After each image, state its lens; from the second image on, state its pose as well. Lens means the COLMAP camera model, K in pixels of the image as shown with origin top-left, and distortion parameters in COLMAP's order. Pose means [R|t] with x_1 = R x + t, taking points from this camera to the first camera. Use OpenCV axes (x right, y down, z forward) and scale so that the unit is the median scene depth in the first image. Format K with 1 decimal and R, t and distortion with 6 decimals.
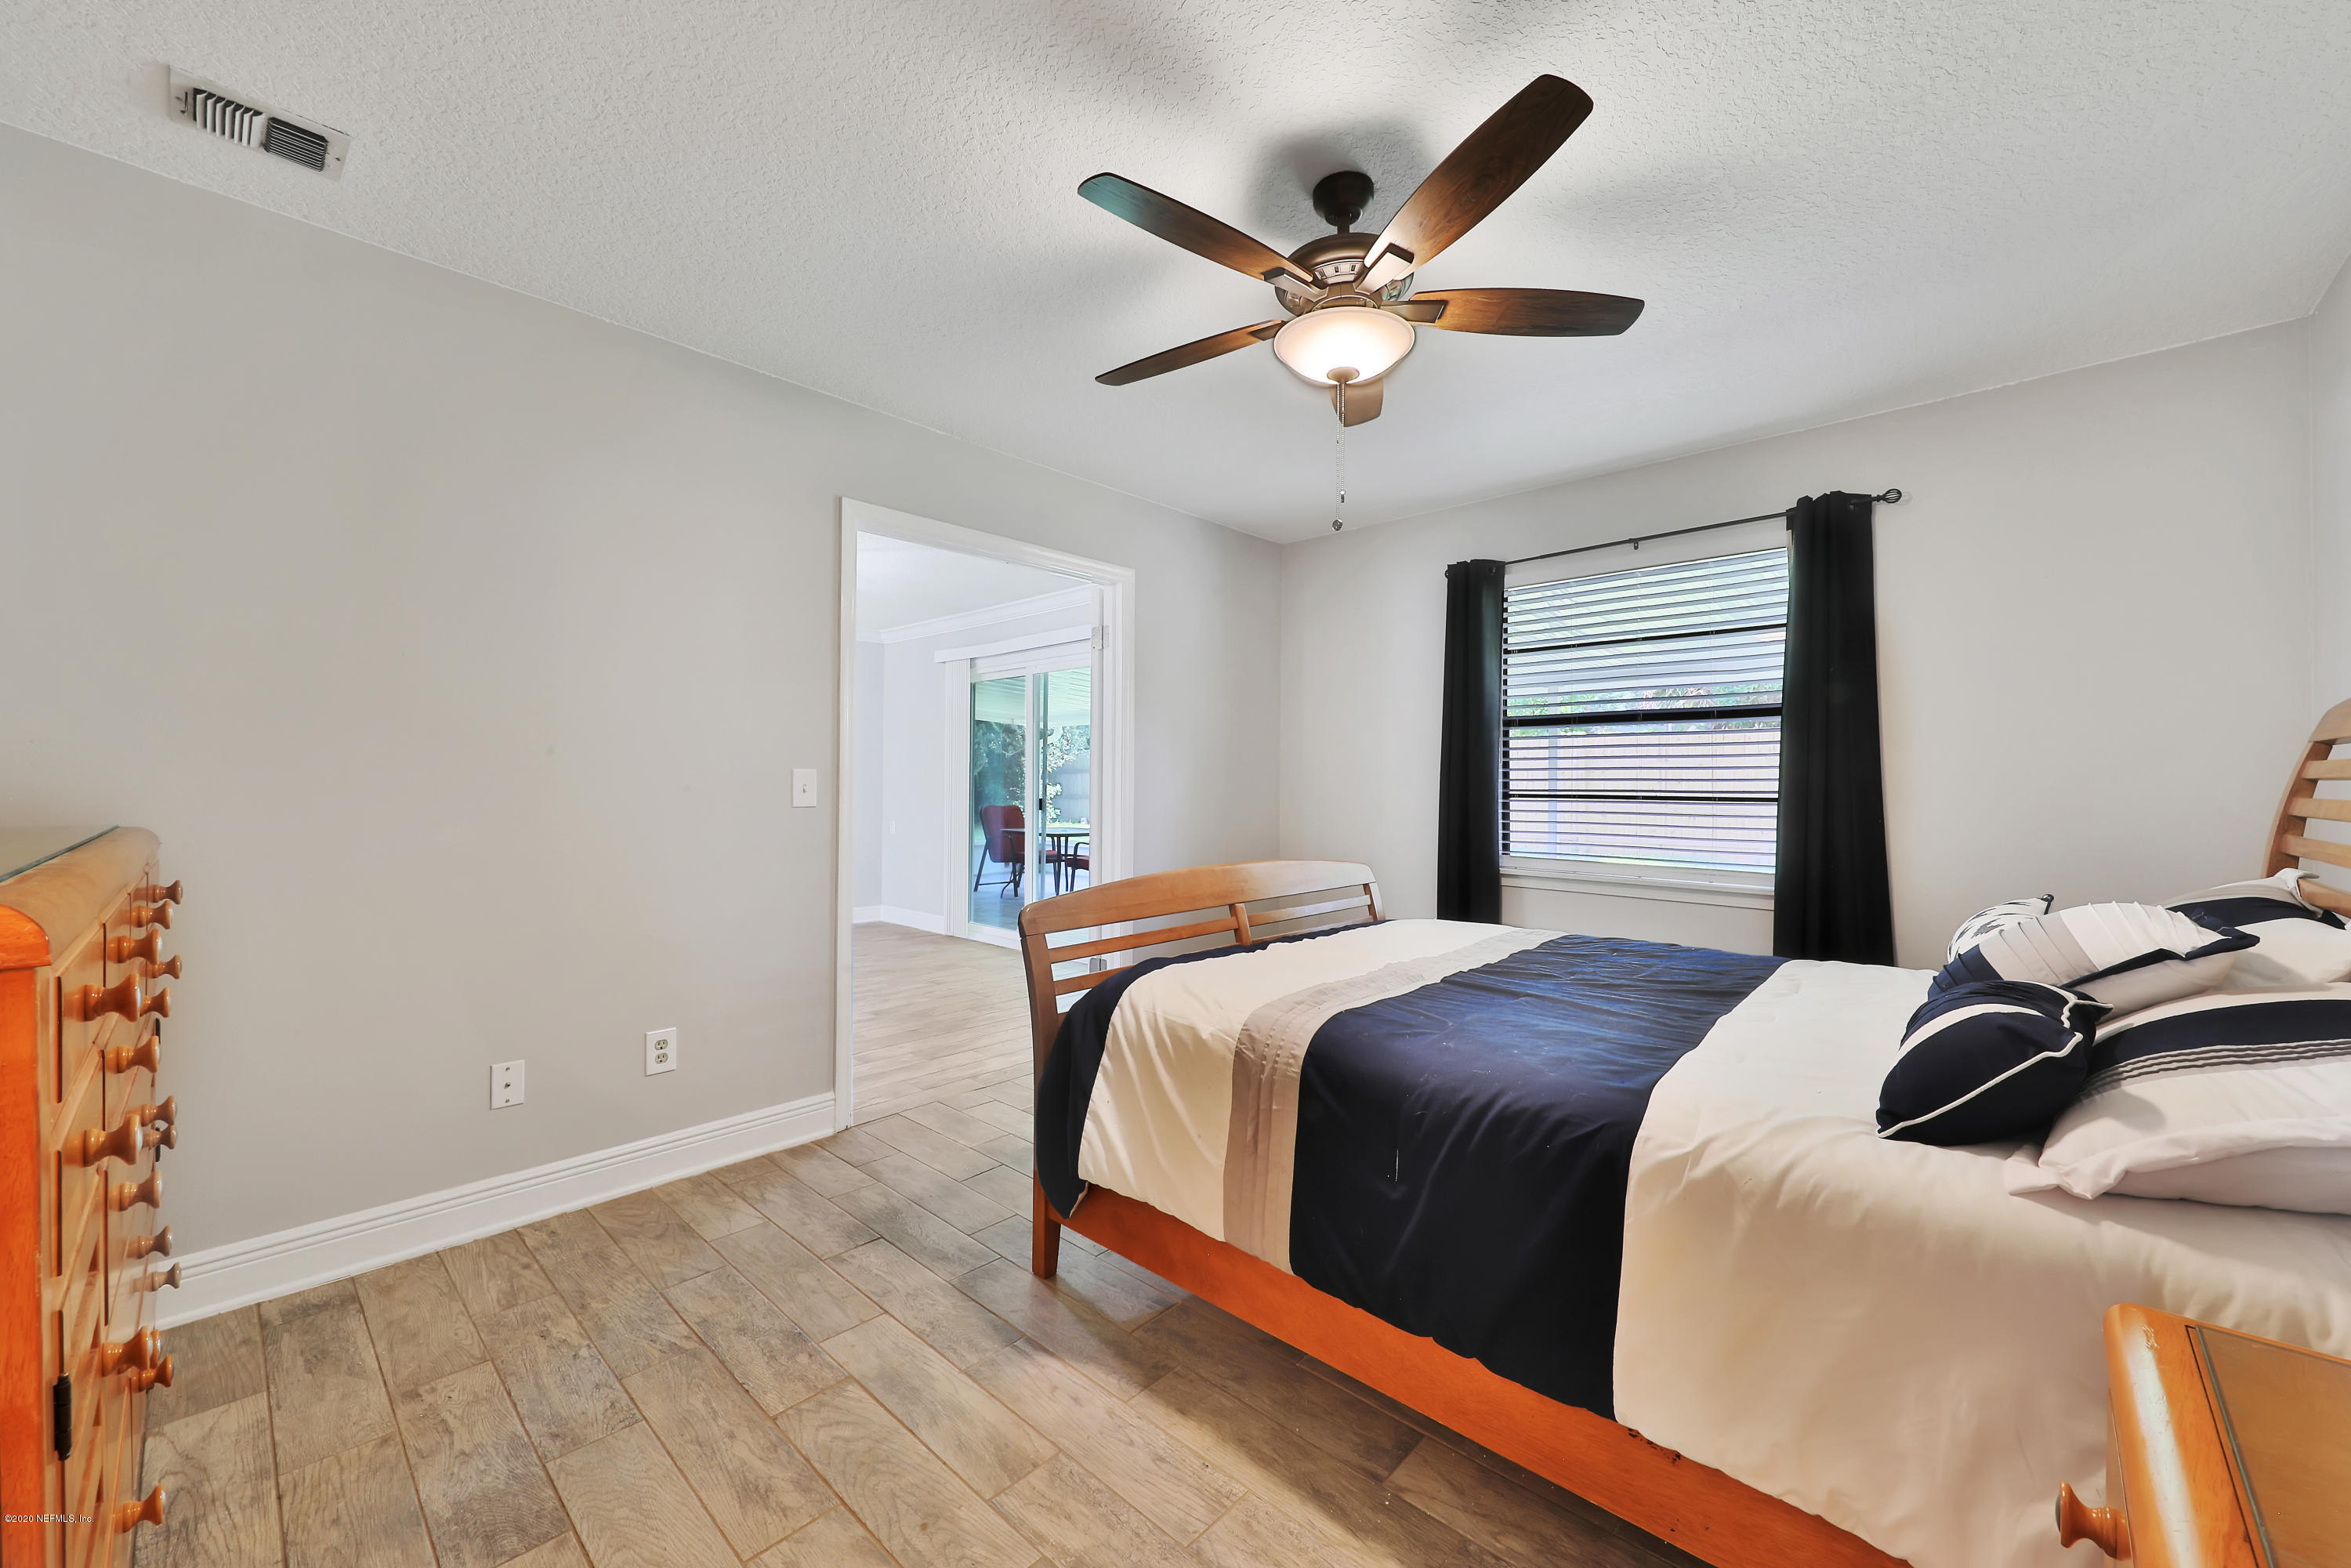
lens RADIAL K [[919.0, 0, 1159.7], [0, 919.0, 793.7], [0, 0, 1]] dist [-0.008369, -0.000586]
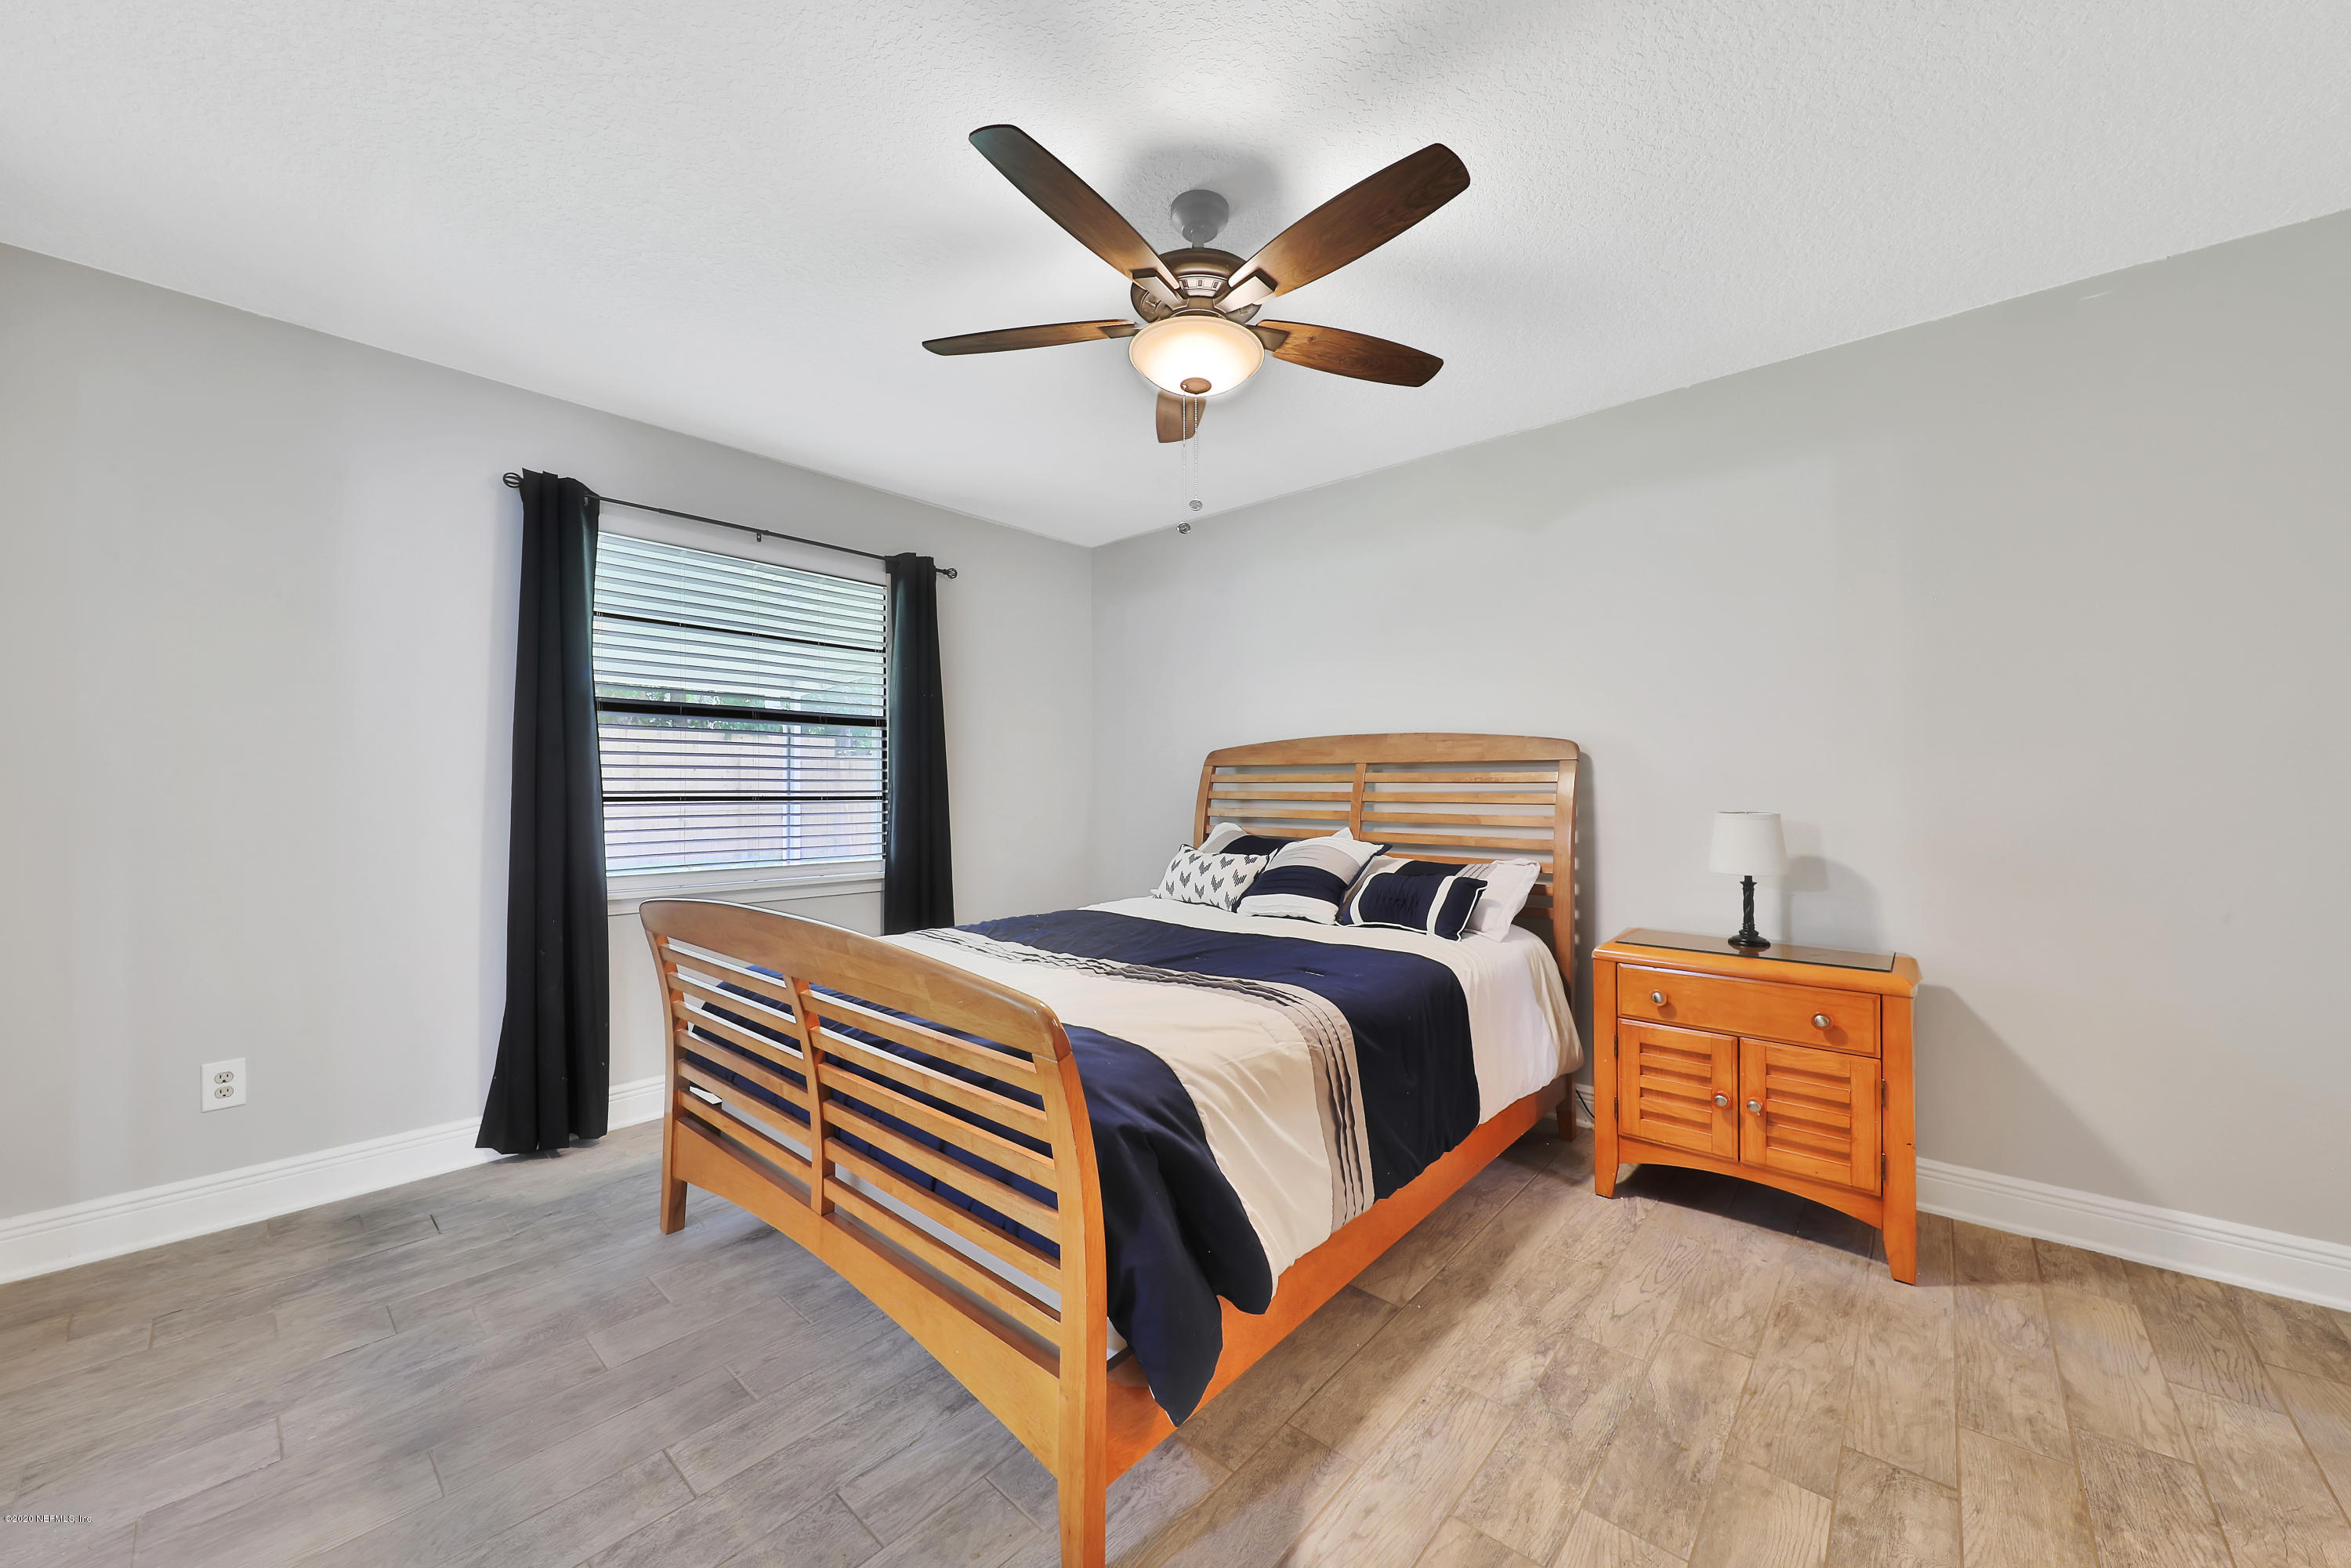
lens RADIAL K [[872.6, 0, 1221.3], [0, 872.6, 786.6], [0, 0, 1]] dist [-0.003042, -0.000784]
pose [[-0.091607, -0.002677, 0.995792, -0.666616], [0.008160, 0.999961, 0.003439, -0.011004], [-0.995762, 0.008440, -0.091582, 0.911024]]
